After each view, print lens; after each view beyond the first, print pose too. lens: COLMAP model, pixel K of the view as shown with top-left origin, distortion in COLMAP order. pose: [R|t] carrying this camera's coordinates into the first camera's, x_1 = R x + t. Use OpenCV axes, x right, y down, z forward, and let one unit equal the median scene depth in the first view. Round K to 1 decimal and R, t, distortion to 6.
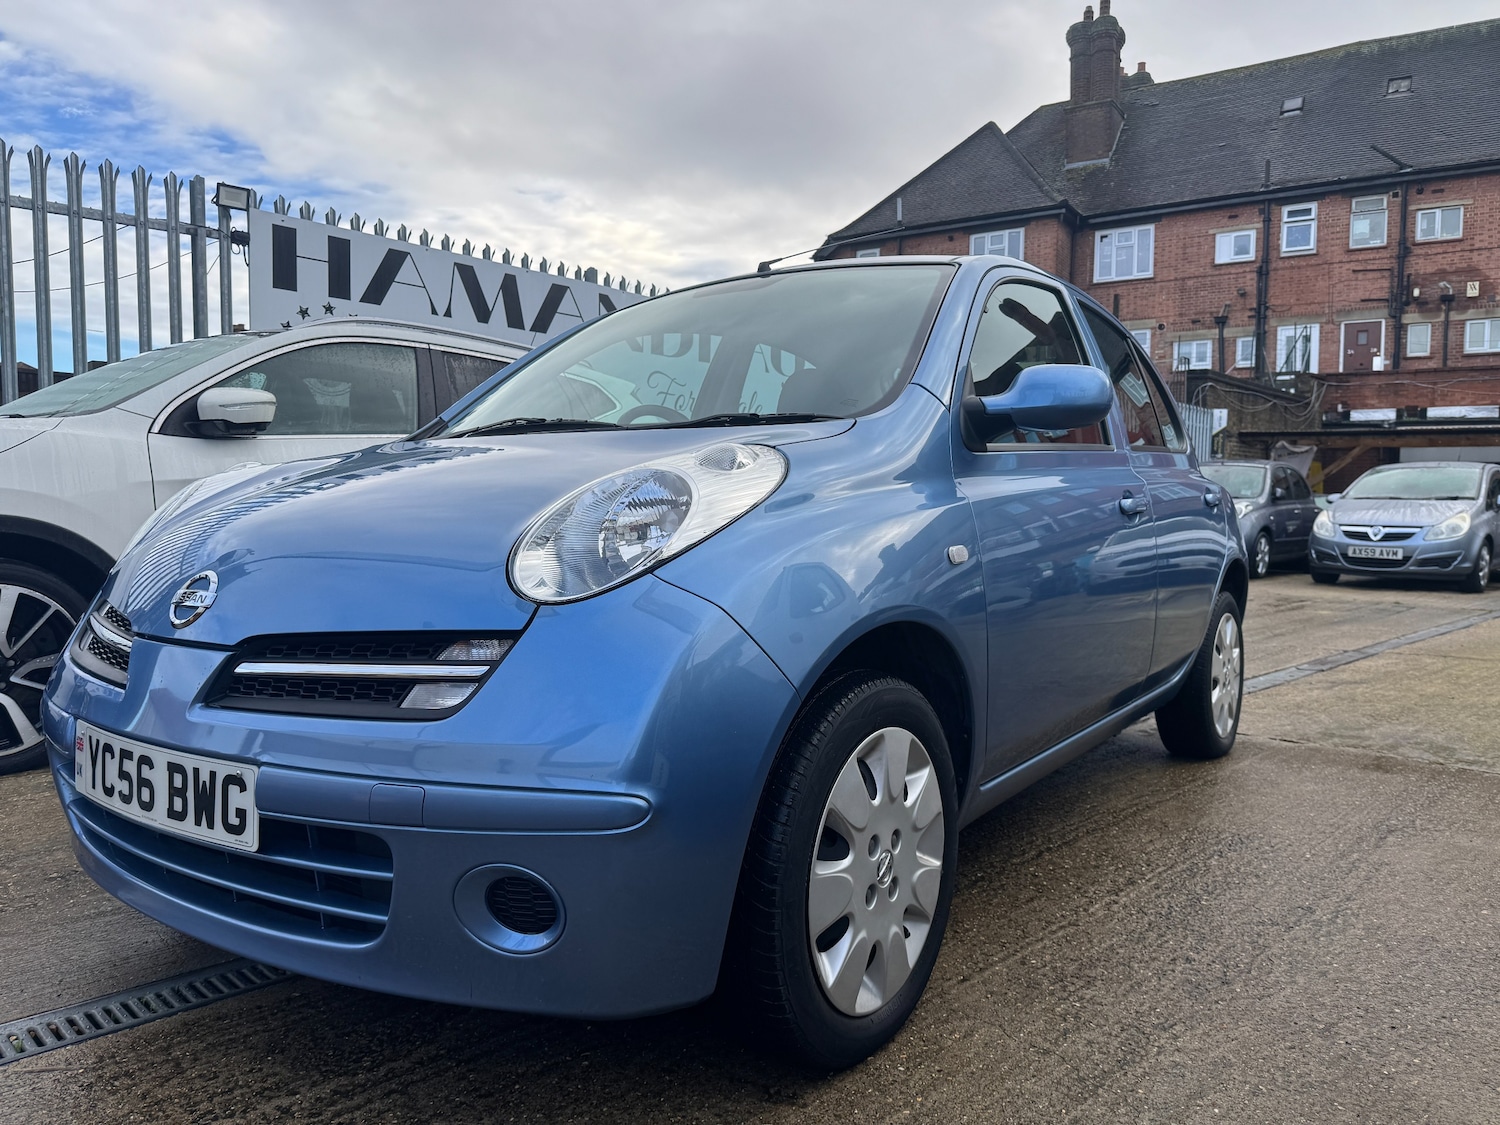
lens RADIAL K [[1055.3, 0, 753.3], [0, 1055.3, 561.7], [0, 0, 1]] dist [0.009573, -0.013968]
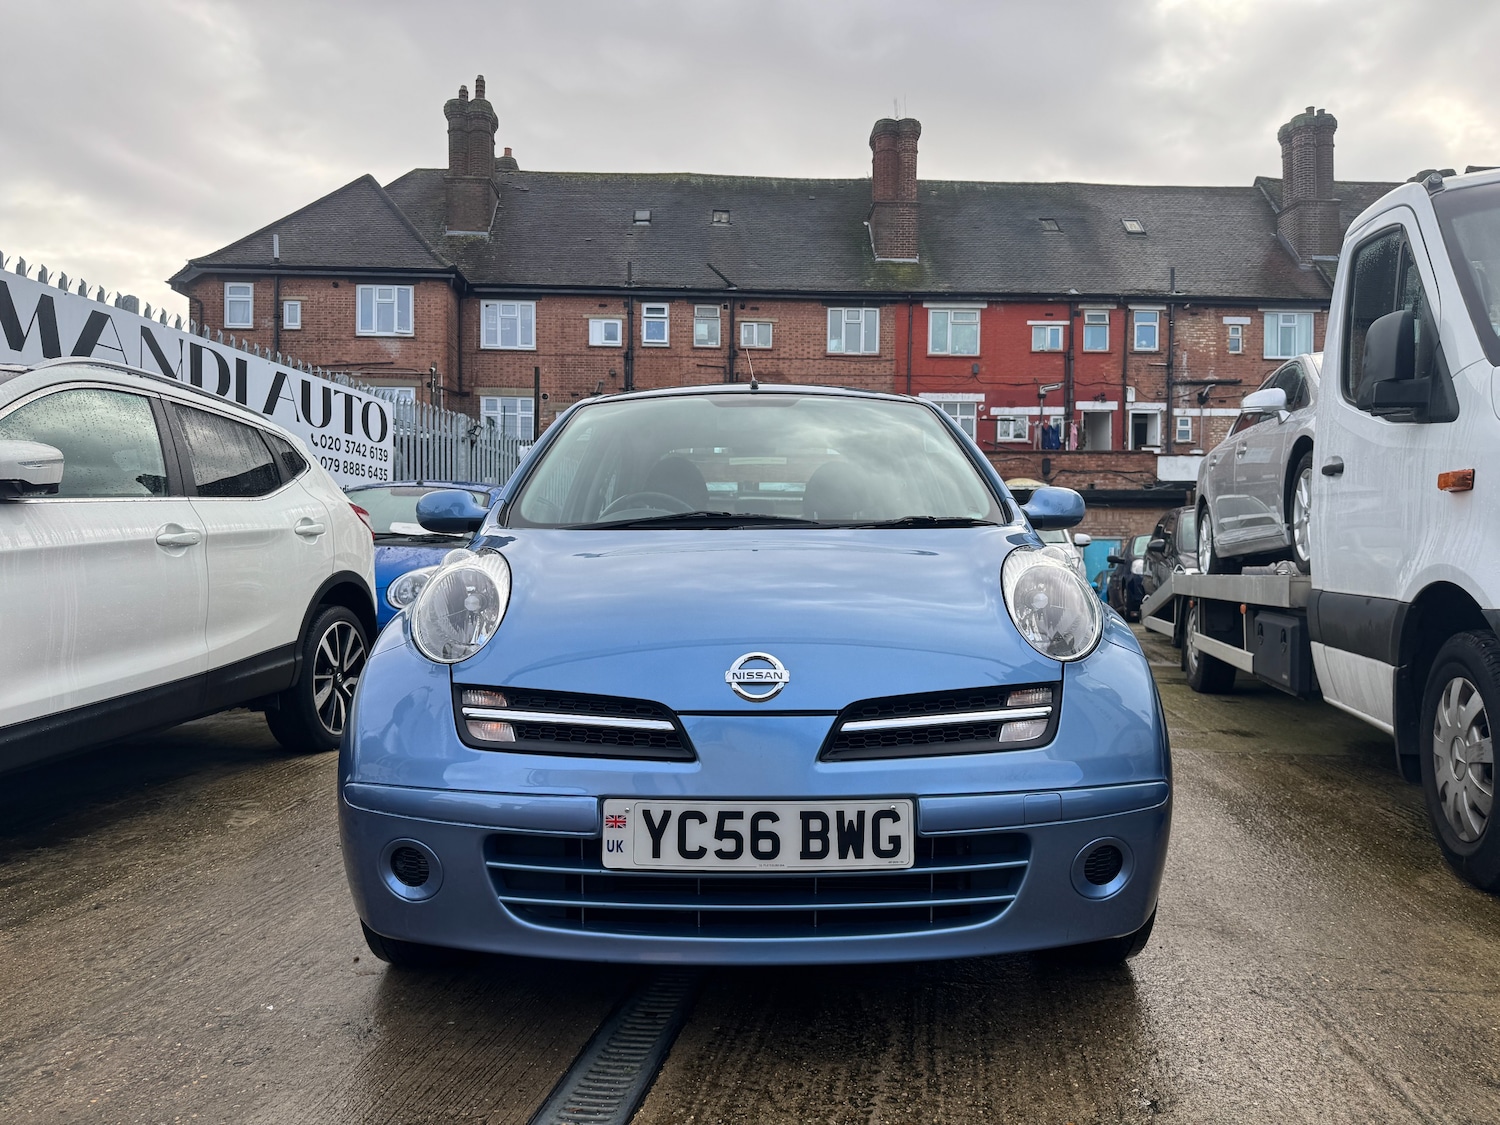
lens RADIAL K [[1042.9, 0, 750.0], [0, 1042.9, 562.5], [0, 0, 1]] dist [0.099635, -0.188792]
pose [[0.819966, -0.004606, 0.572394, -0.236000], [0.032704, 0.998711, -0.038813, -0.009344], [-0.571477, 0.050545, 0.819060, 0.006756]]
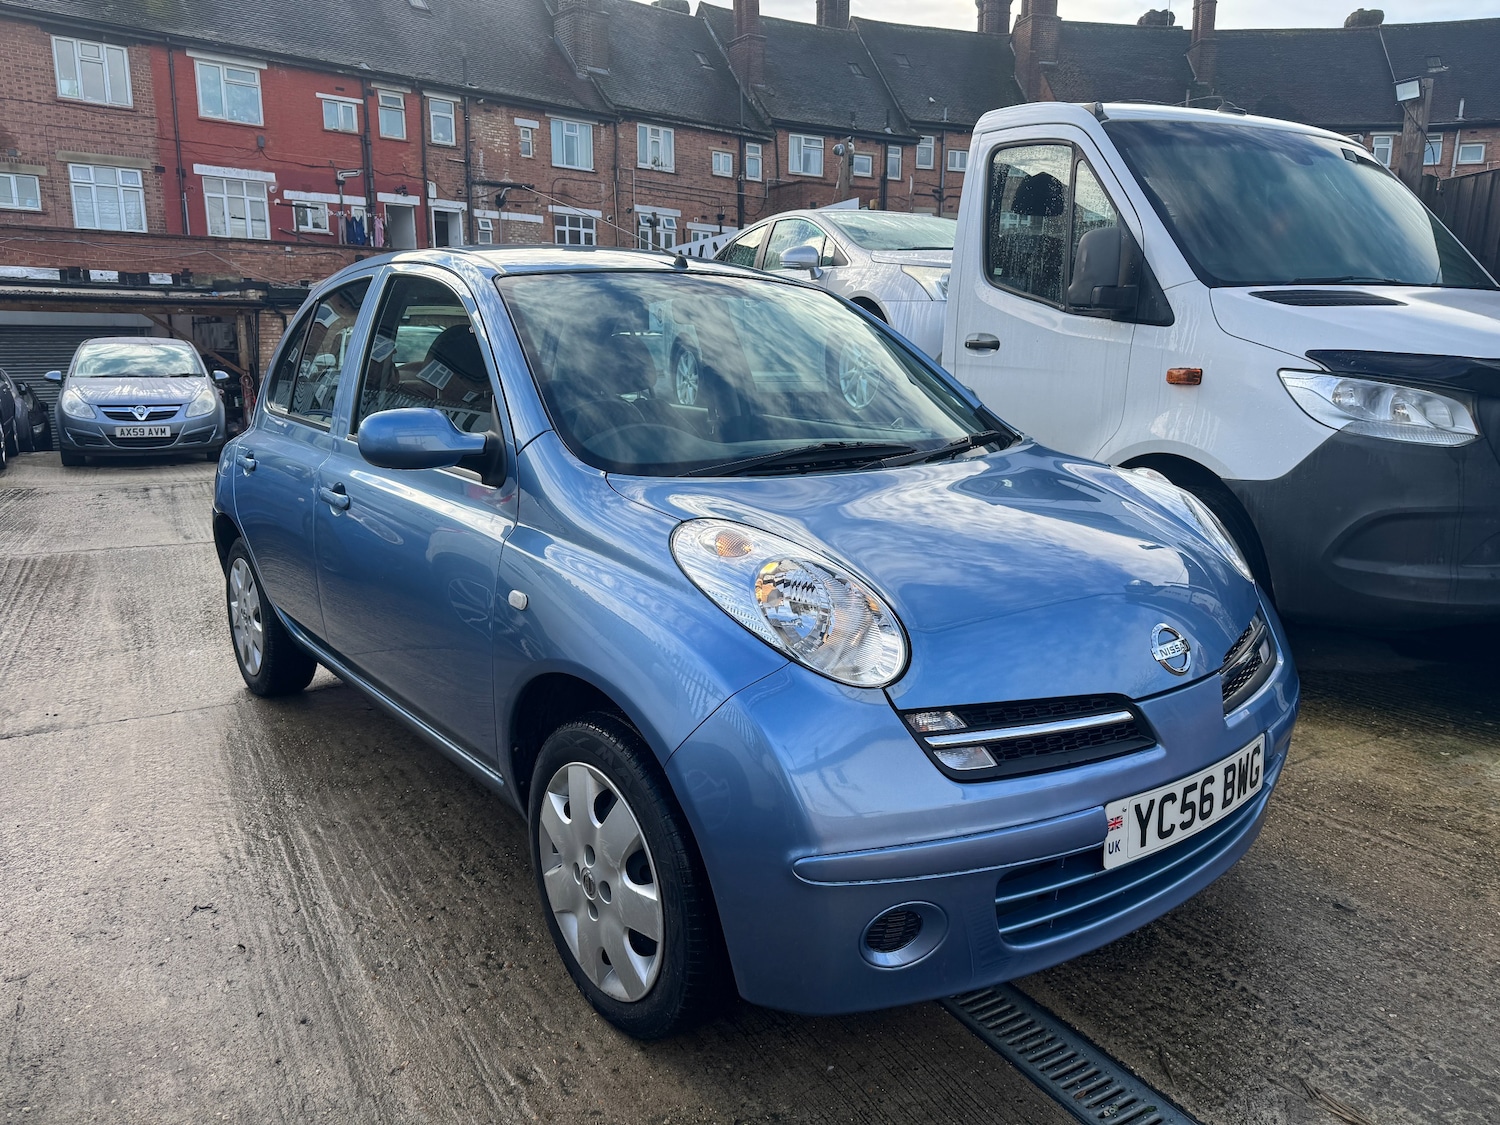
lens RADIAL K [[1054.2, 0, 750.0], [0, 1054.2, 562.5], [0, 0, 1]] dist [0.007128, -0.012086]
pose [[0.280334, -0.189780, 0.940955, -0.346885], [0.053021, 0.981826, 0.182226, -0.059197], [-0.958437, -0.001194, 0.285302, 0.216145]]
